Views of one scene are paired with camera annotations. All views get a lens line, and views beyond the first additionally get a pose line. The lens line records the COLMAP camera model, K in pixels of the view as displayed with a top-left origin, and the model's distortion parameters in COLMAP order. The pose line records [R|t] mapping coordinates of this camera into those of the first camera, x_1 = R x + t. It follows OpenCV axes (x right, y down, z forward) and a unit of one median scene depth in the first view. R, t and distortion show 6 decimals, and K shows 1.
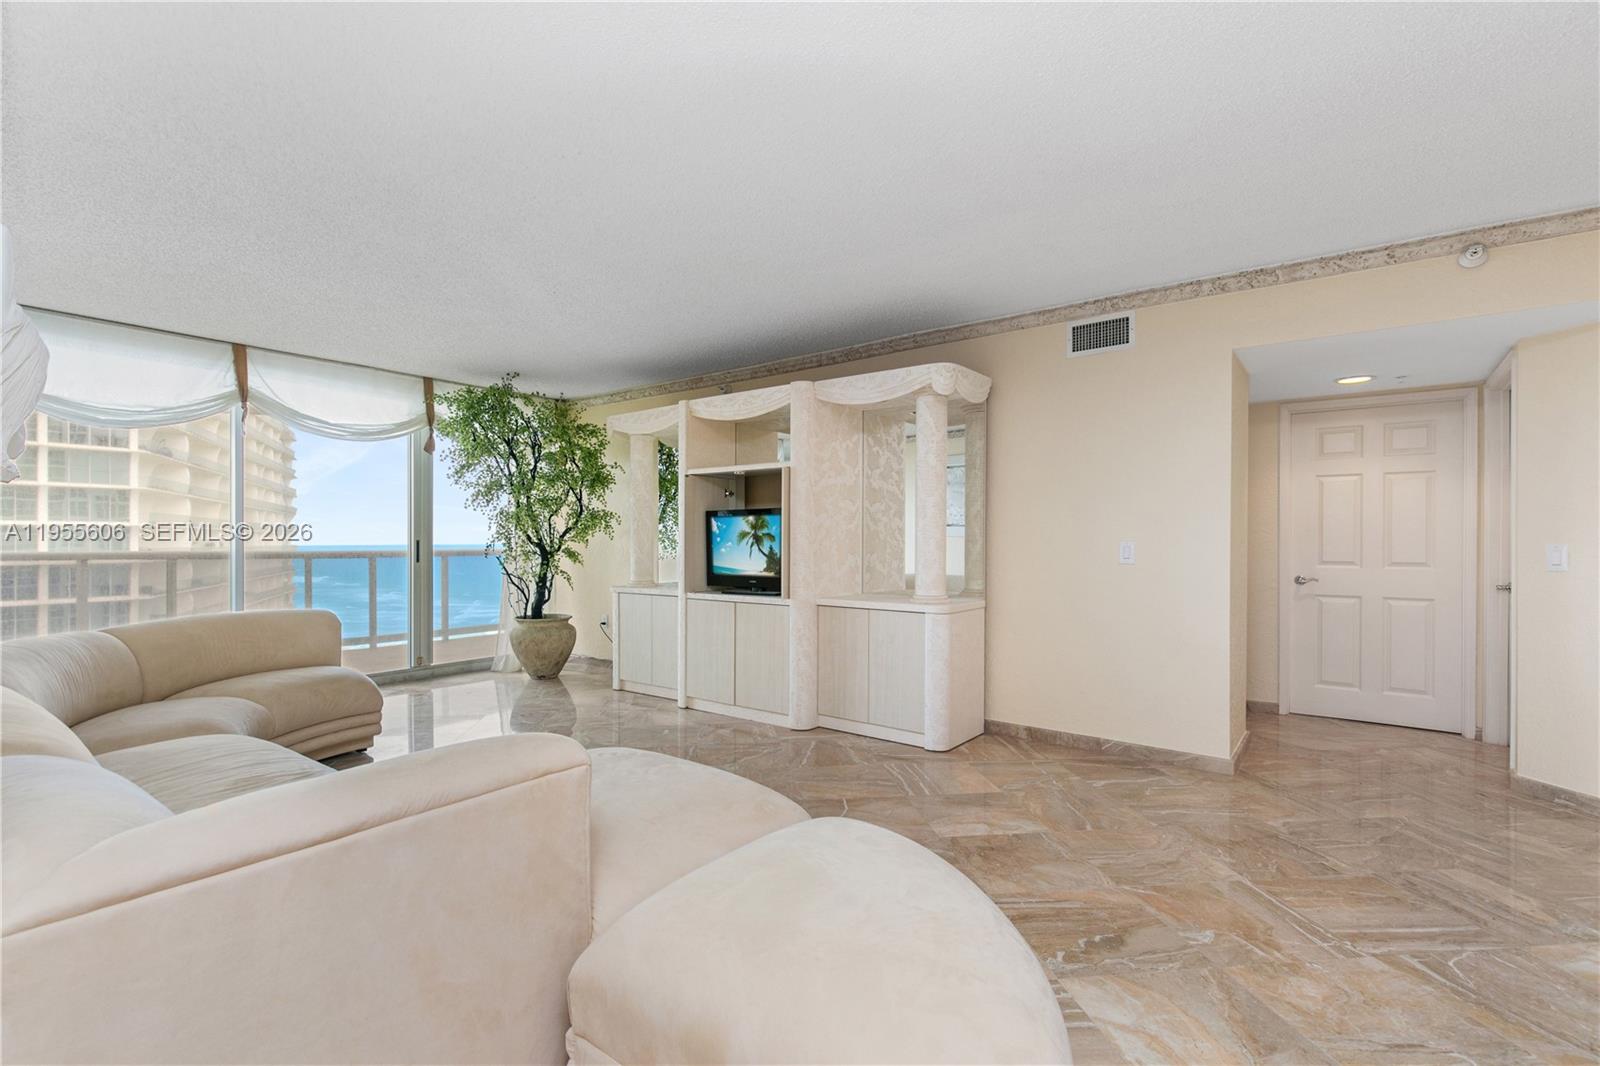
lens RADIAL K [[736.0, 0, 800.3], [0, 736.0, 540.1], [0, 0, 1]] dist [0.005392, -0.000019]
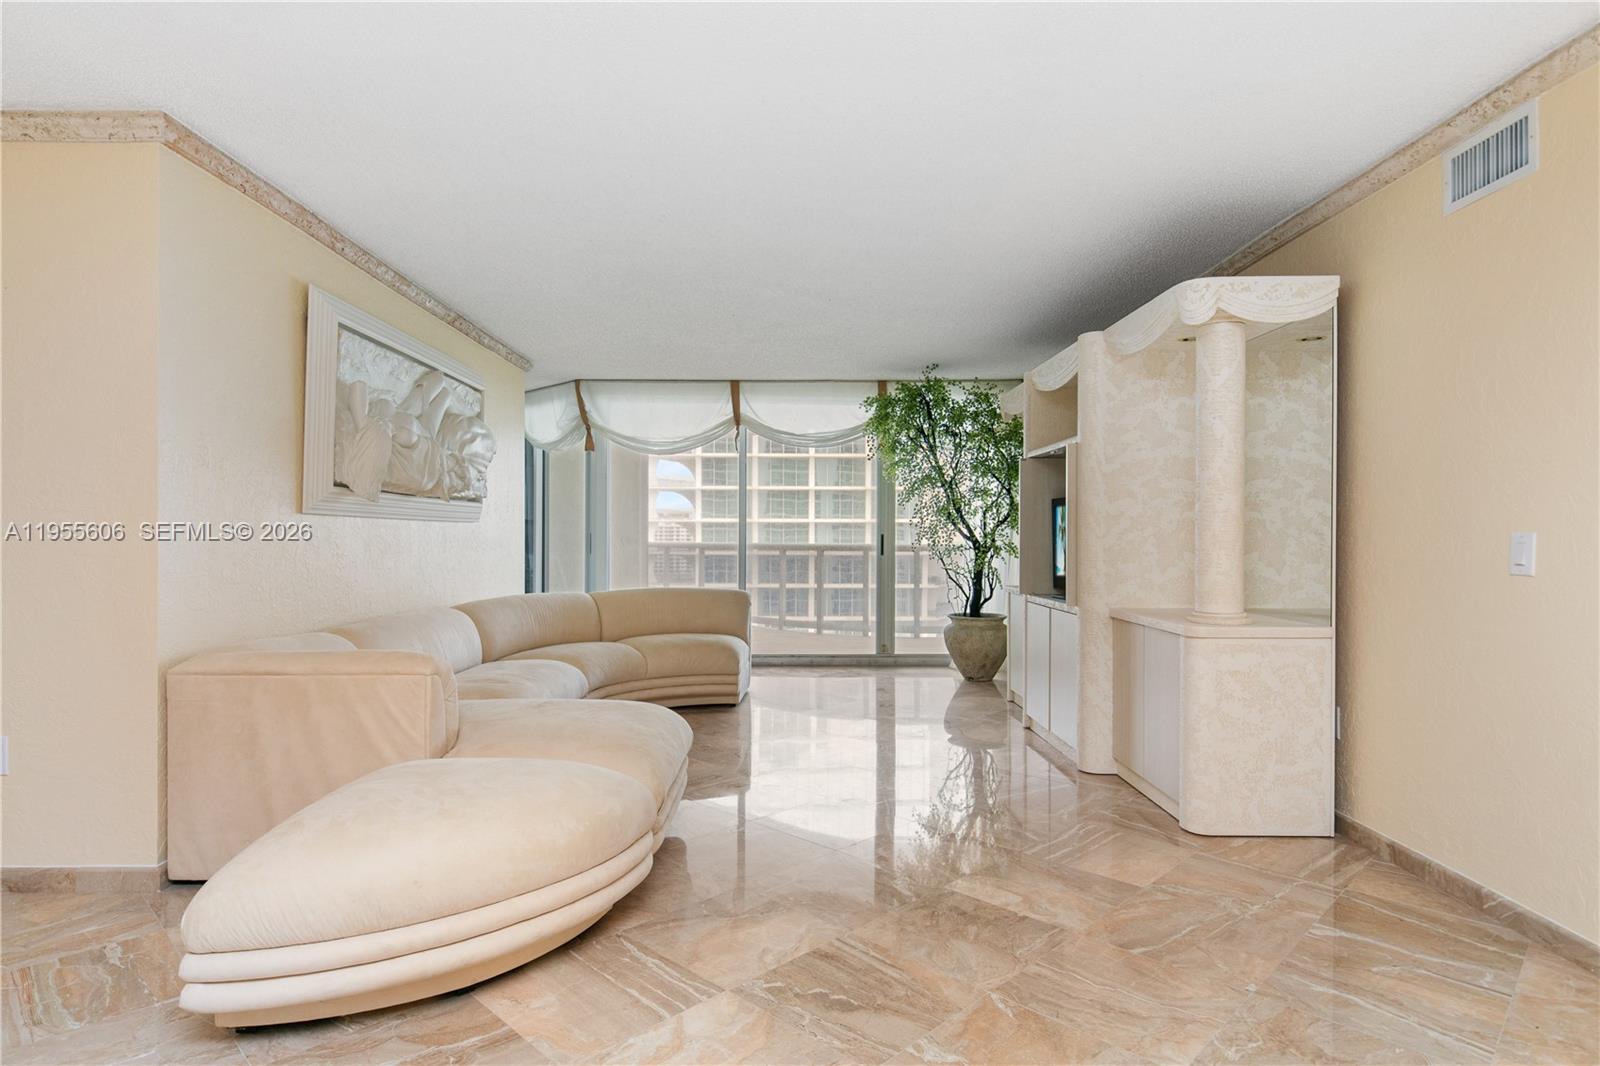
lens RADIAL K [[906.2, 0, 801.0], [0, 906.2, 533.8], [0, 0, 1]] dist [0.007425, 0.001773]
pose [[0.603227, -0.001838, -0.797567, 0.558315], [0.001172, 0.999998, -0.001418, 0.001348], [0.797569, -0.000080, 0.603228, 0.150642]]
